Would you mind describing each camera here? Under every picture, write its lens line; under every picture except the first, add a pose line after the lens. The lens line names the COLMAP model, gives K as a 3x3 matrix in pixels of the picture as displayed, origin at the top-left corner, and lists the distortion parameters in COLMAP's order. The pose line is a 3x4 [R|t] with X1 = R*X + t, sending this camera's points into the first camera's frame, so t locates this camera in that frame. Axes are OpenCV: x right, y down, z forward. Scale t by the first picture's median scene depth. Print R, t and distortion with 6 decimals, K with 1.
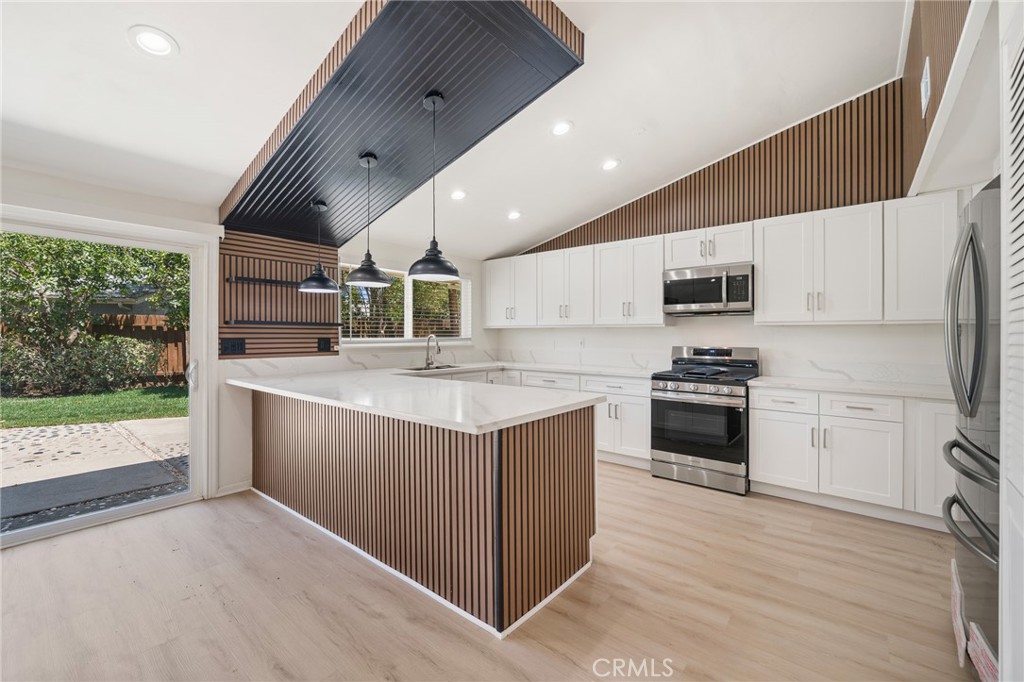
lens RADIAL K [[422.1, 0, 513.6], [0, 422.1, 335.6], [0, 0, 1]] dist [0.001455, 0.000016]
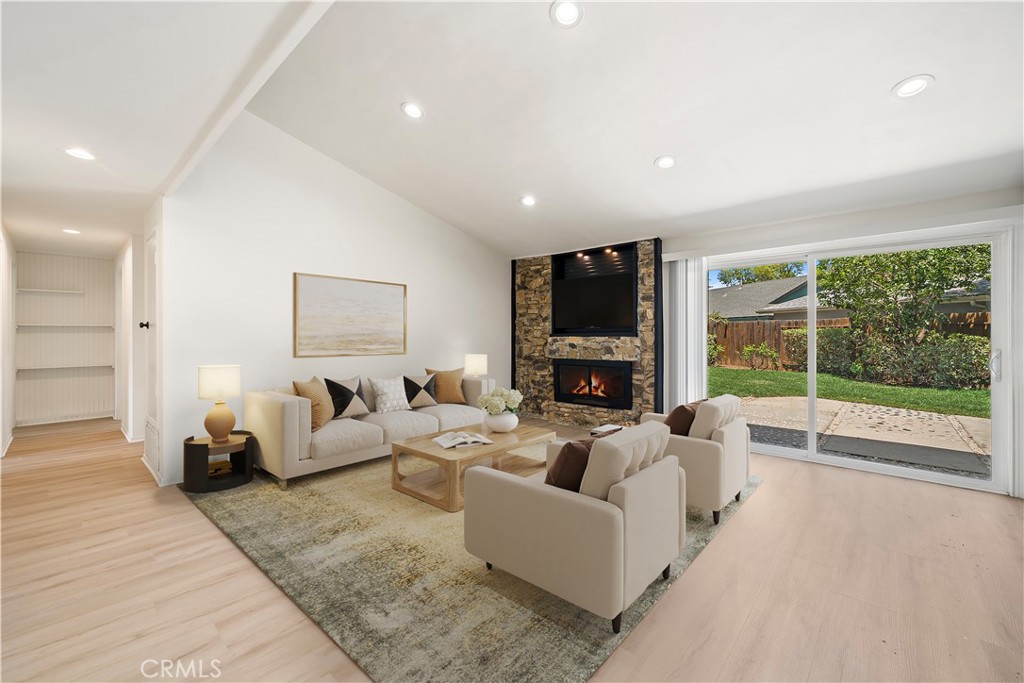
lens RADIAL K [[422.1, 0, 511.3], [0, 422.1, 338.4], [0, 0, 1]] dist [0.001455, 0.000016]
pose [[-0.032964, 0.000037, -0.999457, 0.104409], [-0.000522, 1.000000, 0.000055, 0.013088], [0.999456, 0.000523, -0.032964, -0.037873]]
